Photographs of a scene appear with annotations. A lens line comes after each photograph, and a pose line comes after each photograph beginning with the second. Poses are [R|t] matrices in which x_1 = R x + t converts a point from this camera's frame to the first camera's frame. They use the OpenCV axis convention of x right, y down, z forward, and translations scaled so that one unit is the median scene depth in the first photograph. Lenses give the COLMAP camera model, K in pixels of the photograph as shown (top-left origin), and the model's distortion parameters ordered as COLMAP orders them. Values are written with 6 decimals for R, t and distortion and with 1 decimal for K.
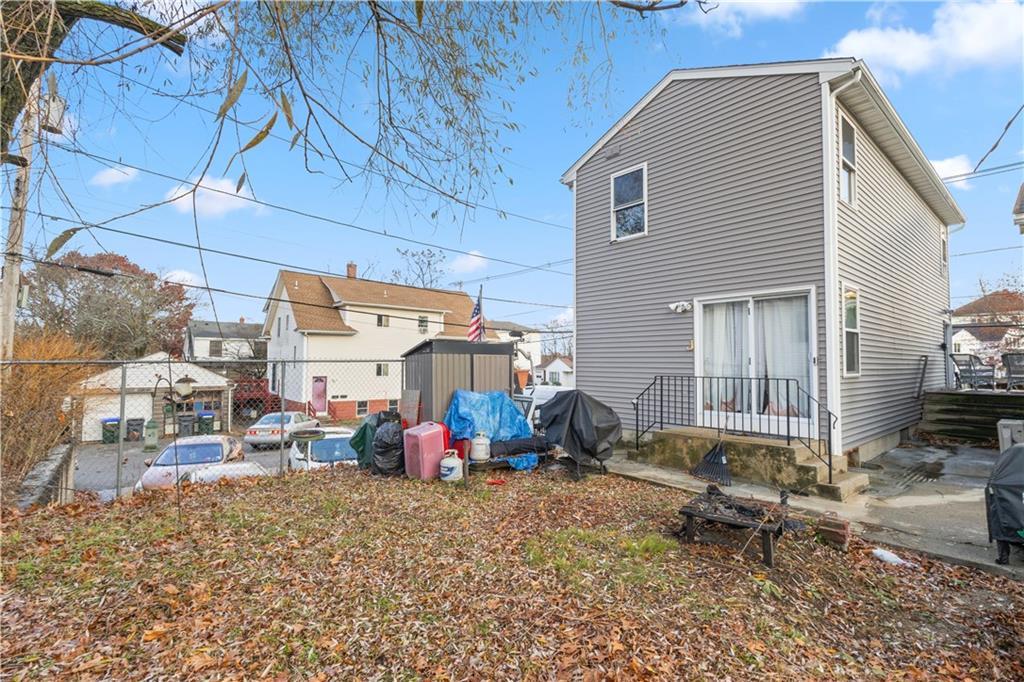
lens RADIAL K [[476.7, 0, 516.2], [0, 476.7, 341.7], [0, 0, 1]] dist [0.001758, -0.000023]
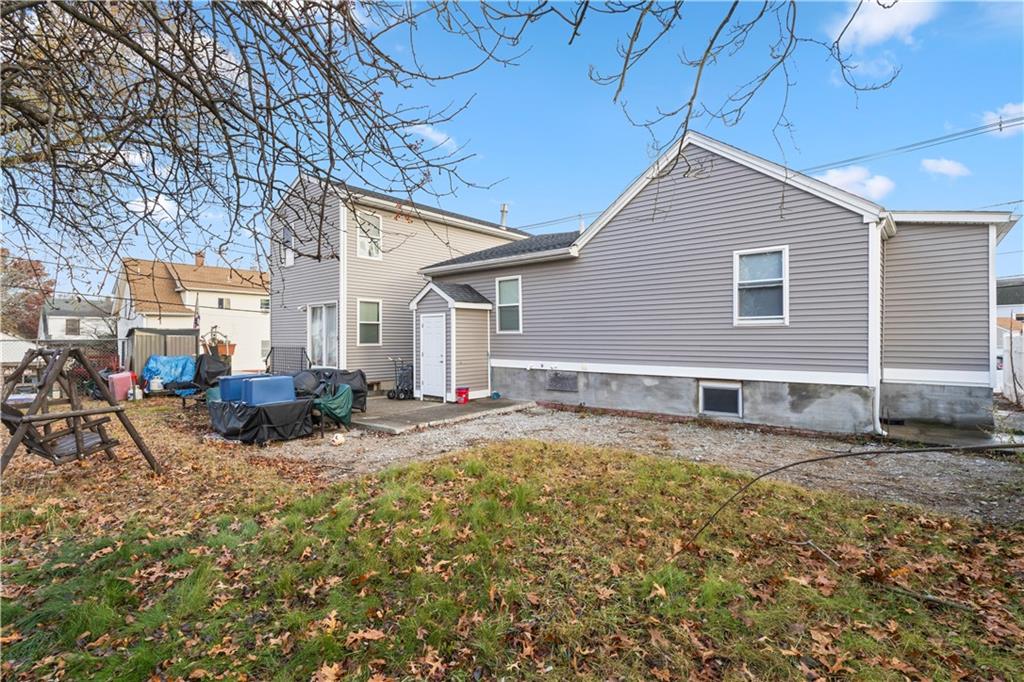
lens RADIAL K [[476.7, 0, 516.2], [0, 476.7, 341.7], [0, 0, 1]] dist [0.001758, -0.000023]
pose [[0.988207, -0.006076, 0.153006, 0.933765], [-0.001470, 0.998790, 0.049157, -0.038557], [-0.153120, -0.048802, 0.987002, -0.964682]]
